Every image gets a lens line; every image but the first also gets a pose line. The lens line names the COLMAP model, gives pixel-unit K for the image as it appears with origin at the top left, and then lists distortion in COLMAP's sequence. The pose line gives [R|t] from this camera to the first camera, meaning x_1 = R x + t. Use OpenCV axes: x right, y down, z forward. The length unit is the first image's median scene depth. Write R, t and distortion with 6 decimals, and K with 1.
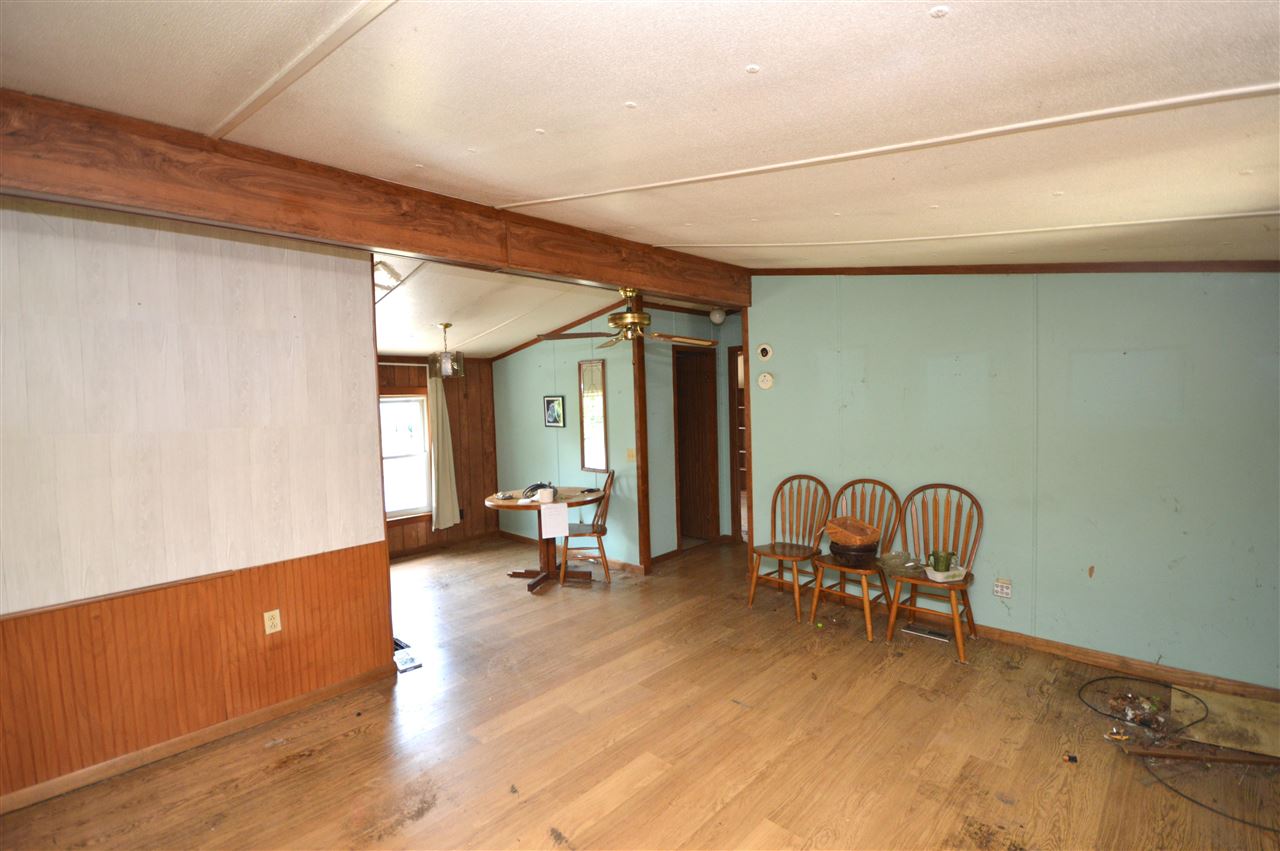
lens RADIAL K [[569.9, 0, 647.8], [0, 569.9, 428.2], [0, 0, 1]] dist [-0.003318, -0.003061]
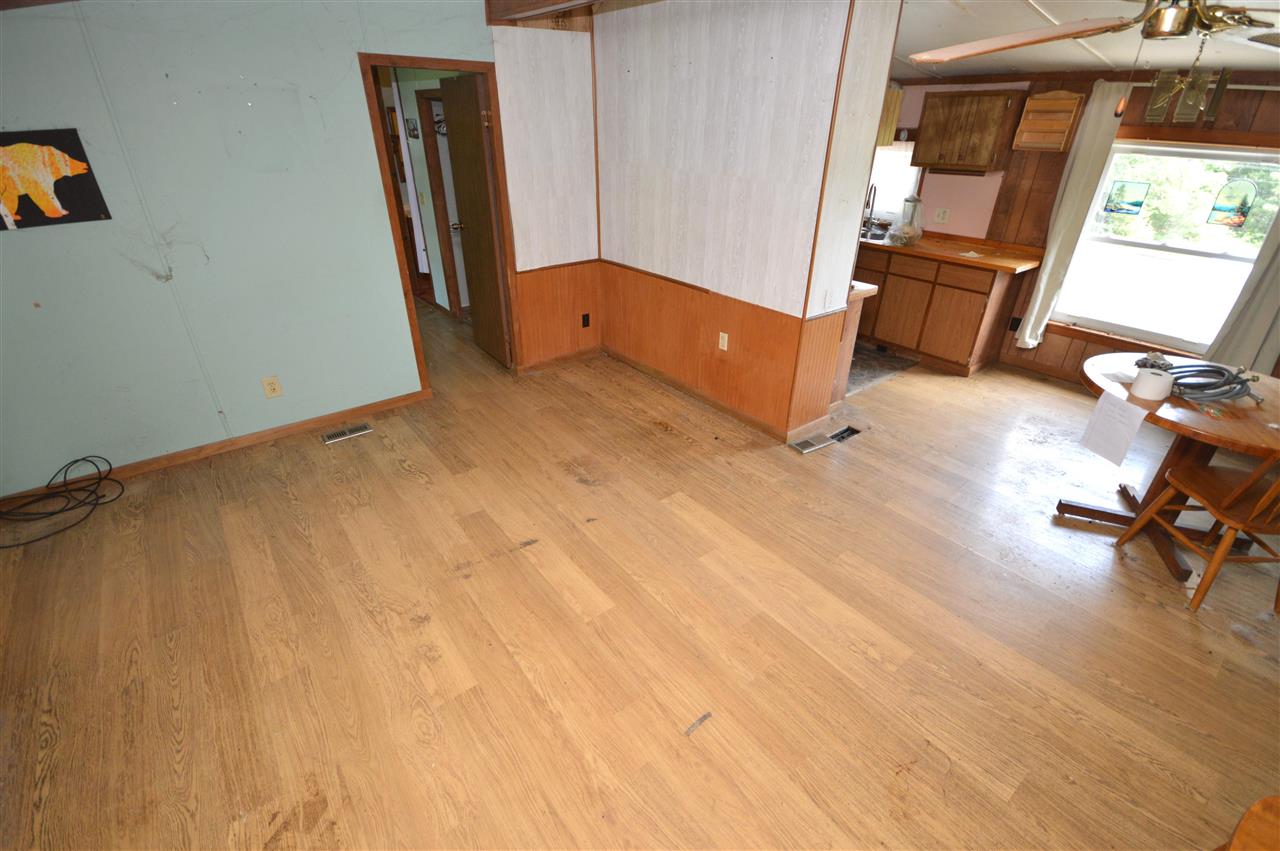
lens RADIAL K [[569.9, 0, 636.5], [0, 569.9, 425.9], [0, 0, 1]] dist [-0.003318, -0.003061]
pose [[-0.145864, 0.495033, -0.856543, 0.571358], [-0.054390, 0.860481, 0.506571, -0.138261], [0.987808, 0.120478, -0.098589, 0.965112]]
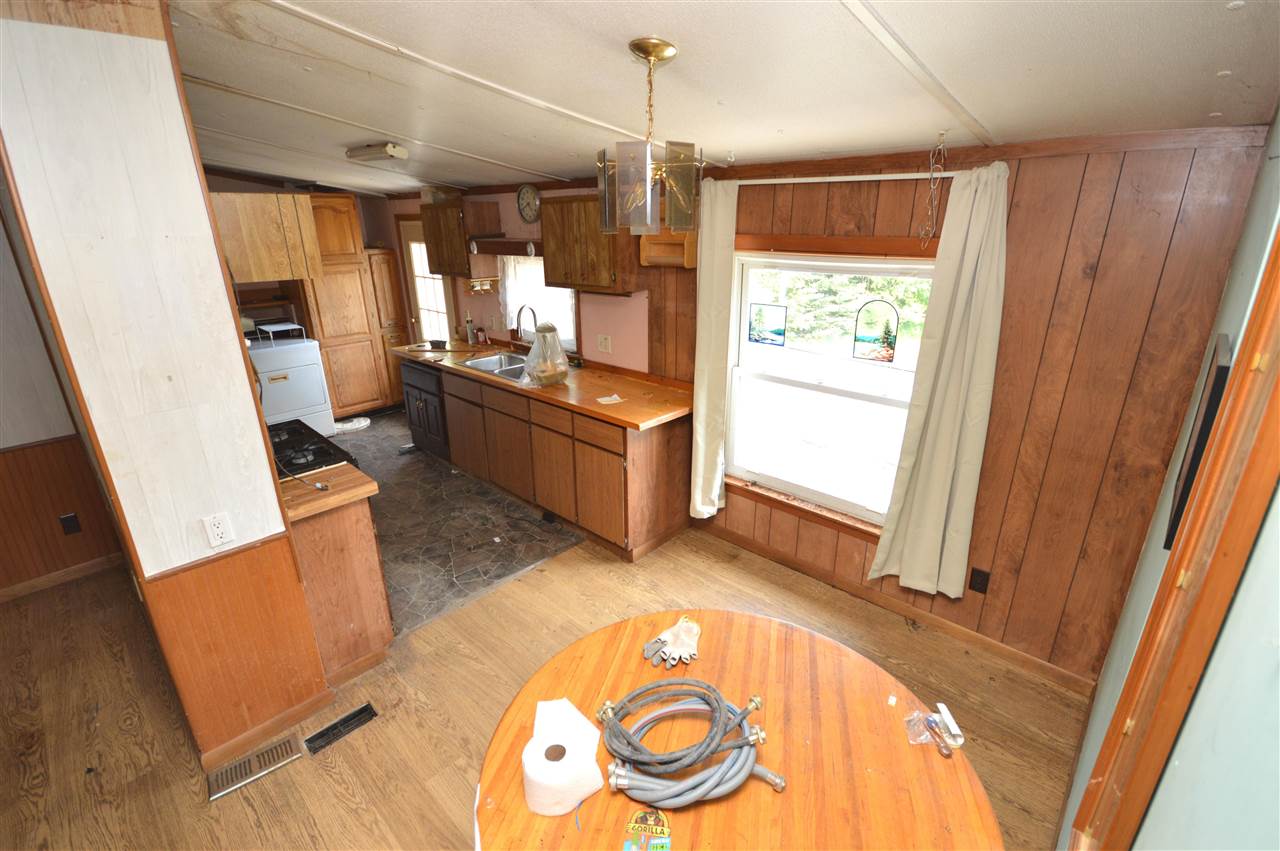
lens RADIAL K [[569.9, 0, 643.4], [0, 569.9, 425.0], [0, 0, 1]] dist [-0.003318, -0.003061]
pose [[0.012291, 0.361825, -0.932165, -0.011413], [-0.046083, 0.931450, 0.360940, -0.174336], [0.998862, 0.038520, 0.028123, 1.671620]]
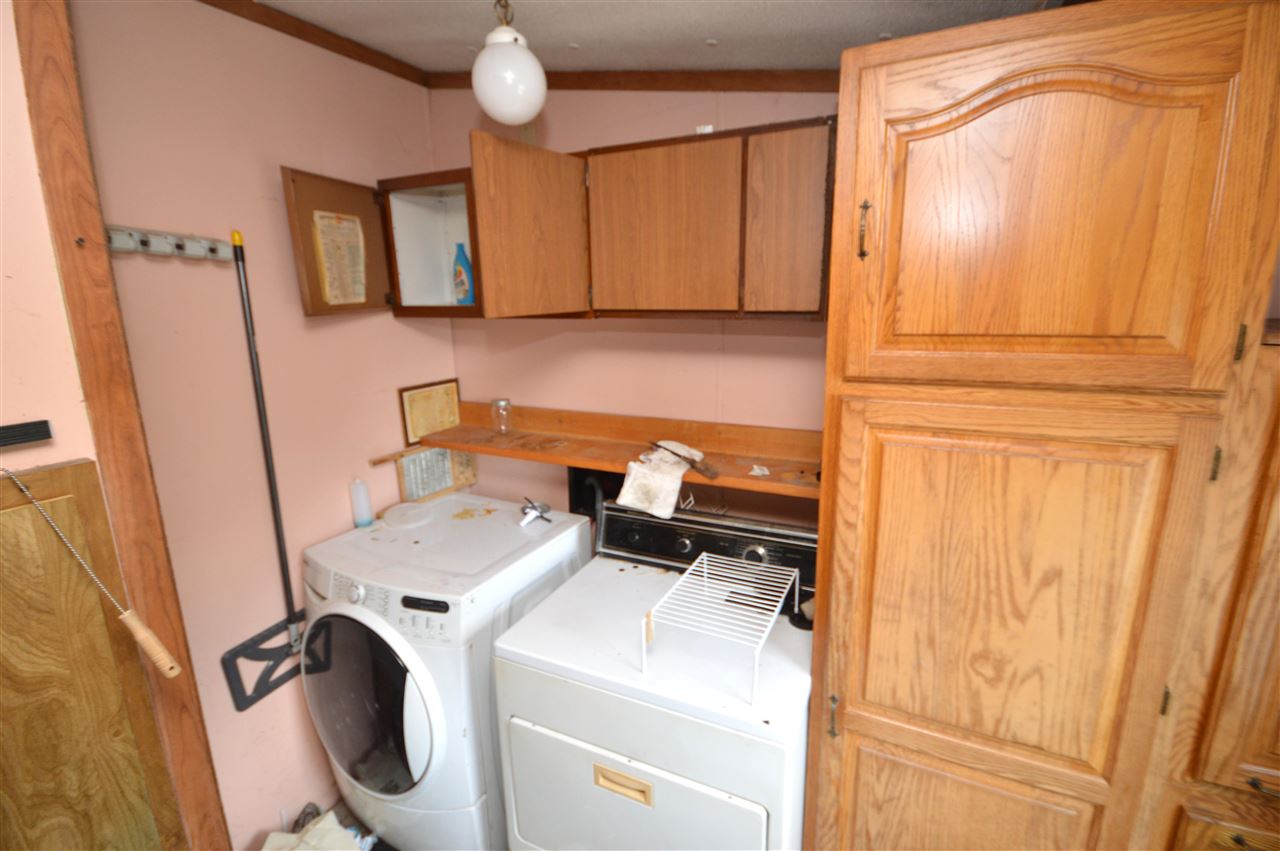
lens RADIAL K [[569.9, 0, 643.0], [0, 569.9, 429.5], [0, 0, 1]] dist [-0.003318, -0.003061]
pose [[-0.952830, 0.095513, -0.288085, -1.525969], [0.013957, 0.961977, 0.272775, -0.037798], [0.303185, 0.255887, -0.917933, 0.992425]]
